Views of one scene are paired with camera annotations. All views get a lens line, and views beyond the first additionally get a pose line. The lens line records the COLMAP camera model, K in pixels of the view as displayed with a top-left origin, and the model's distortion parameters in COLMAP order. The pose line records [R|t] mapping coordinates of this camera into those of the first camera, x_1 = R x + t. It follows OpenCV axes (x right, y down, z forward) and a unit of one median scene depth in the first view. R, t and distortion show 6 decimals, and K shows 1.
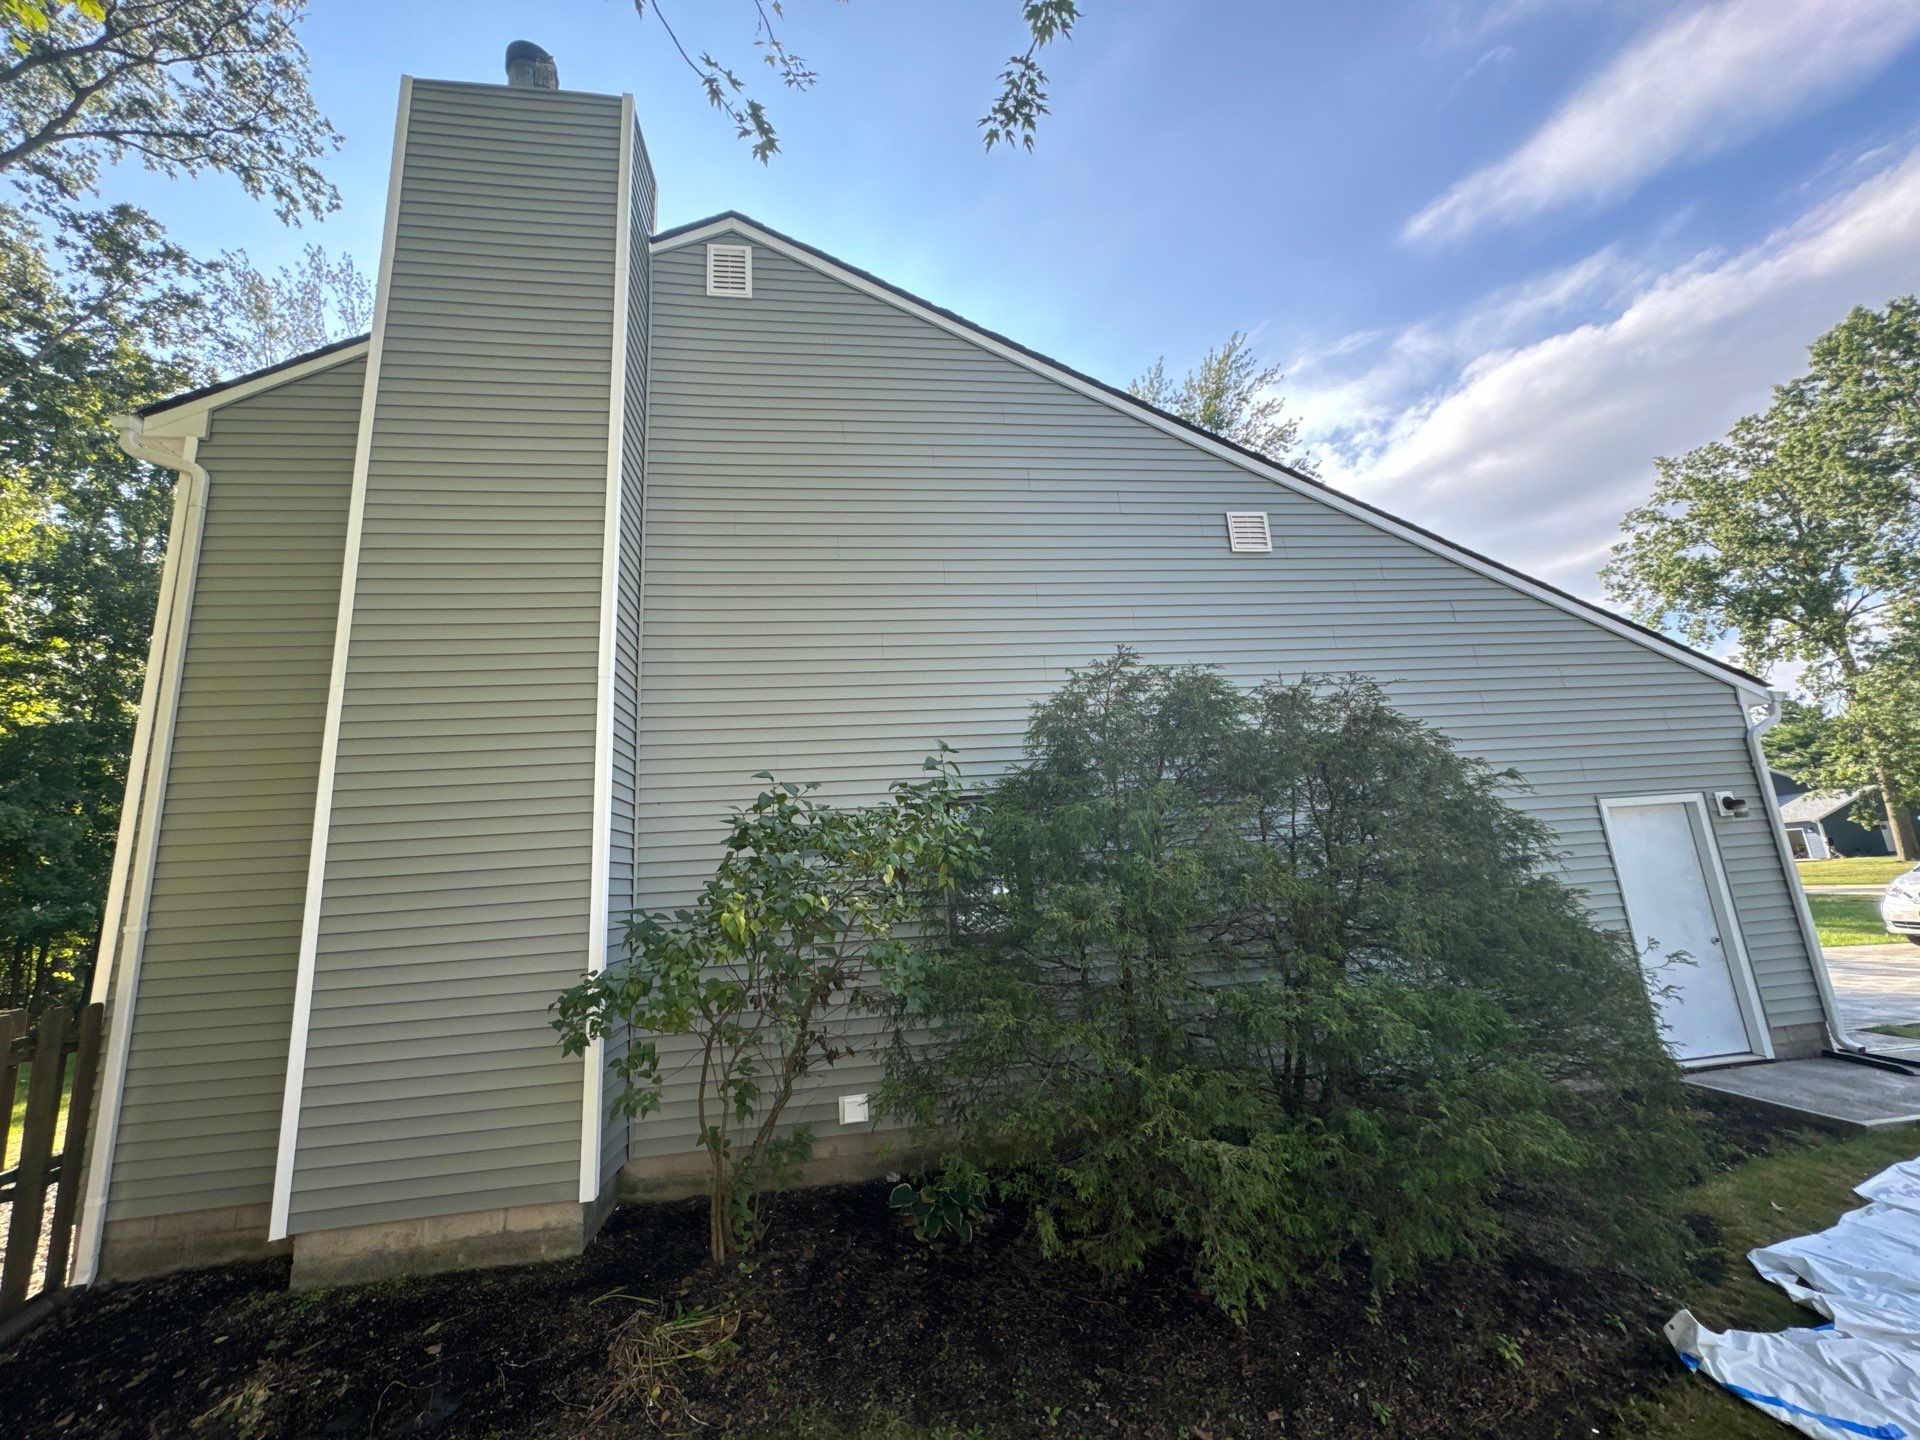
lens RADIAL K [[753.3, 0, 961.5], [0, 753.3, 728.7], [0, 0, 1]] dist [-0.004303, -0.000385]
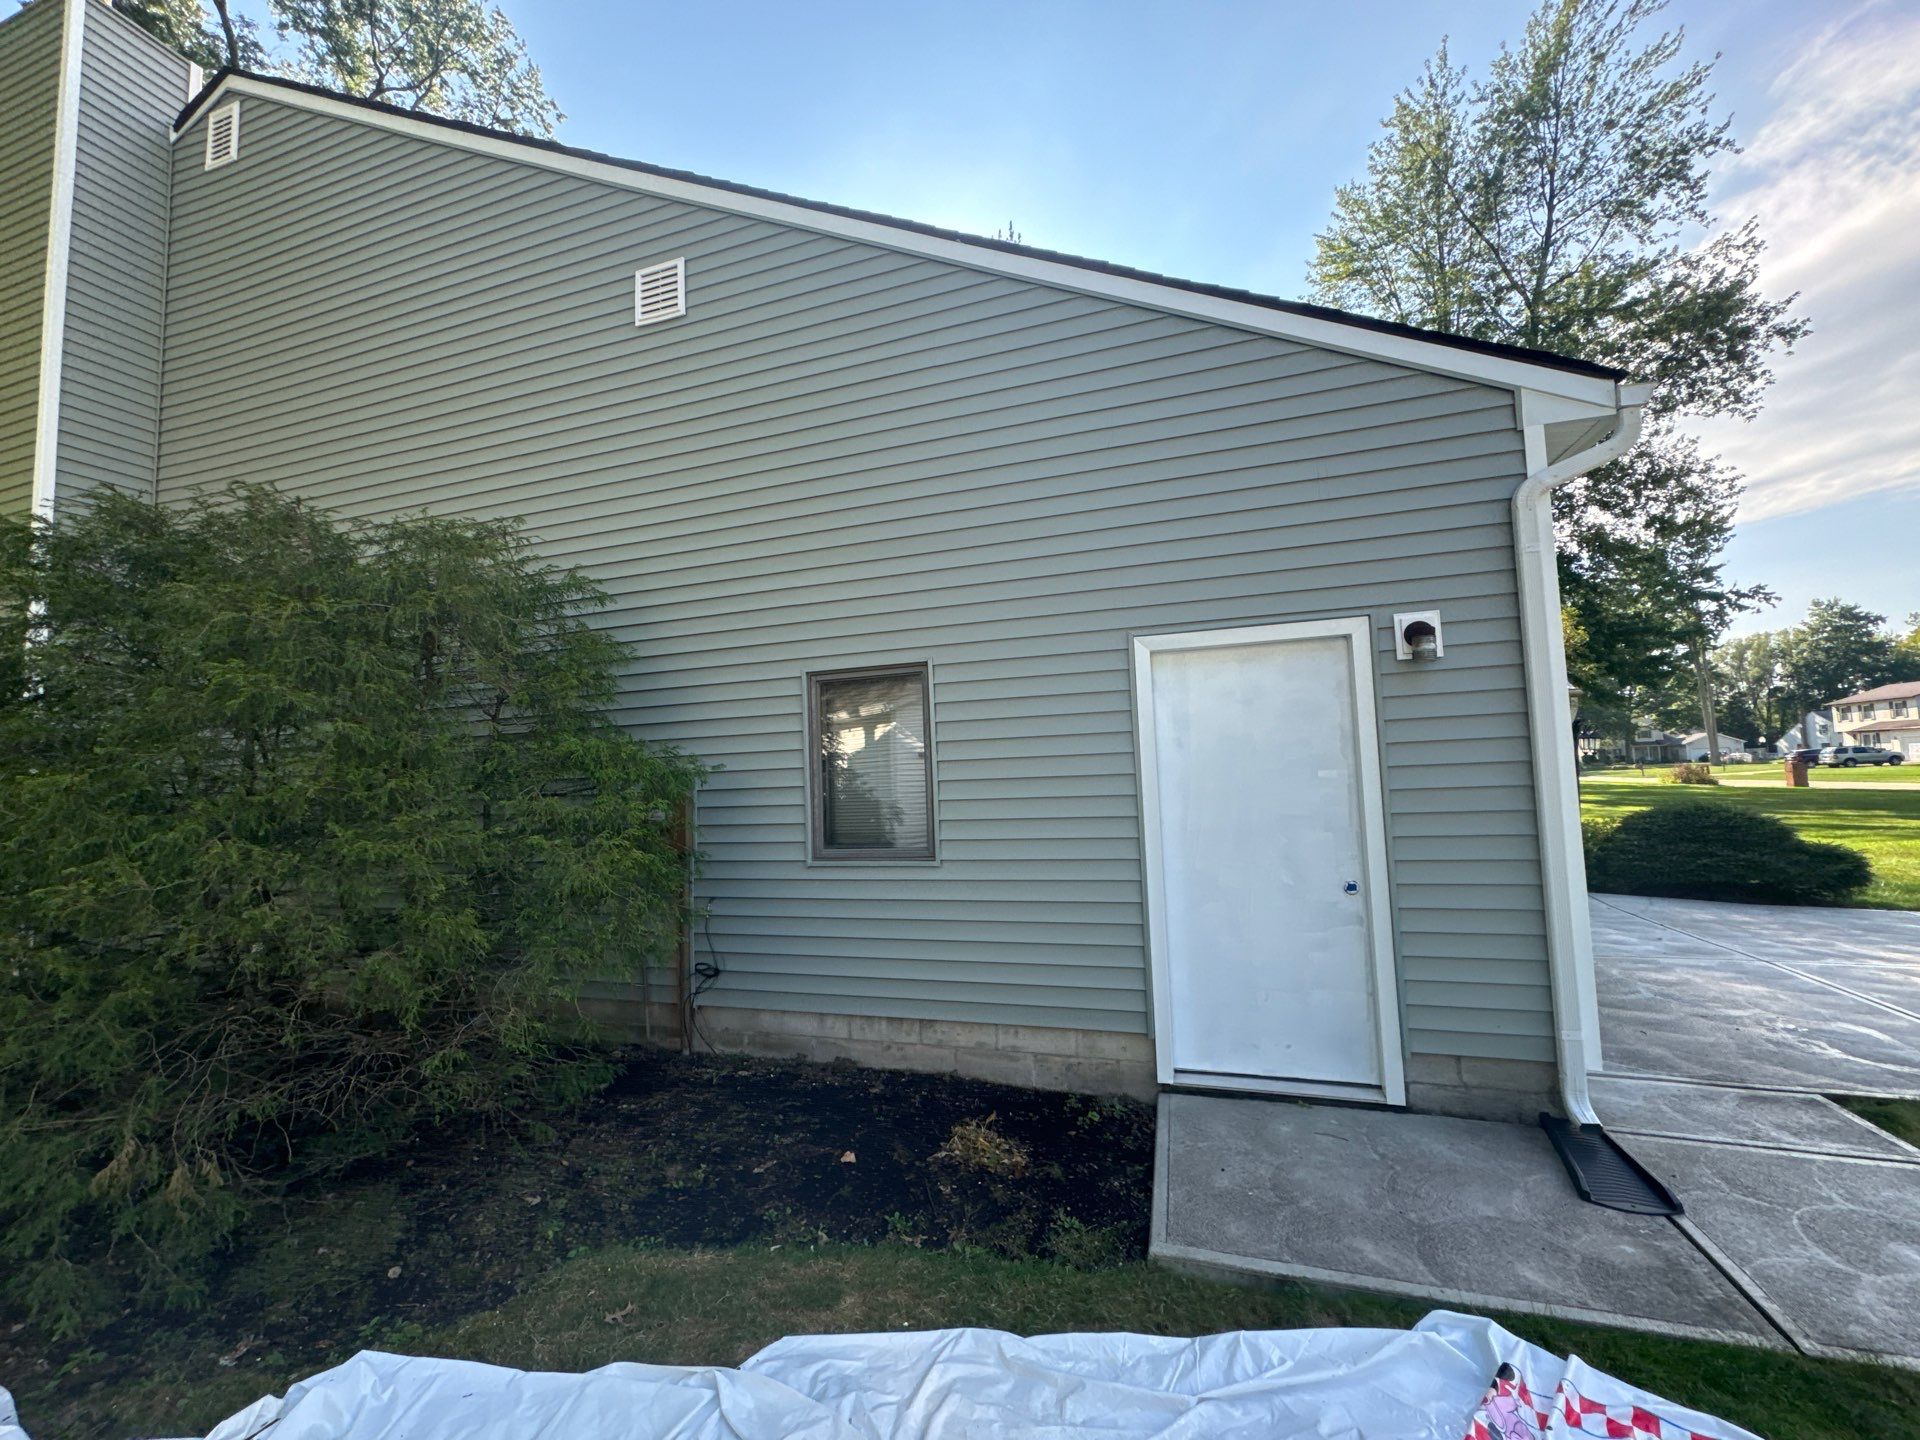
lens RADIAL K [[753.3, 0, 961.5], [0, 753.3, 728.7], [0, 0, 1]] dist [-0.004303, -0.000385]
pose [[0.903599, 0.004595, -0.428355, 0.962078], [0.068343, 0.985588, 0.154741, 0.062961], [0.422893, -0.169099, 0.890263, 0.399466]]
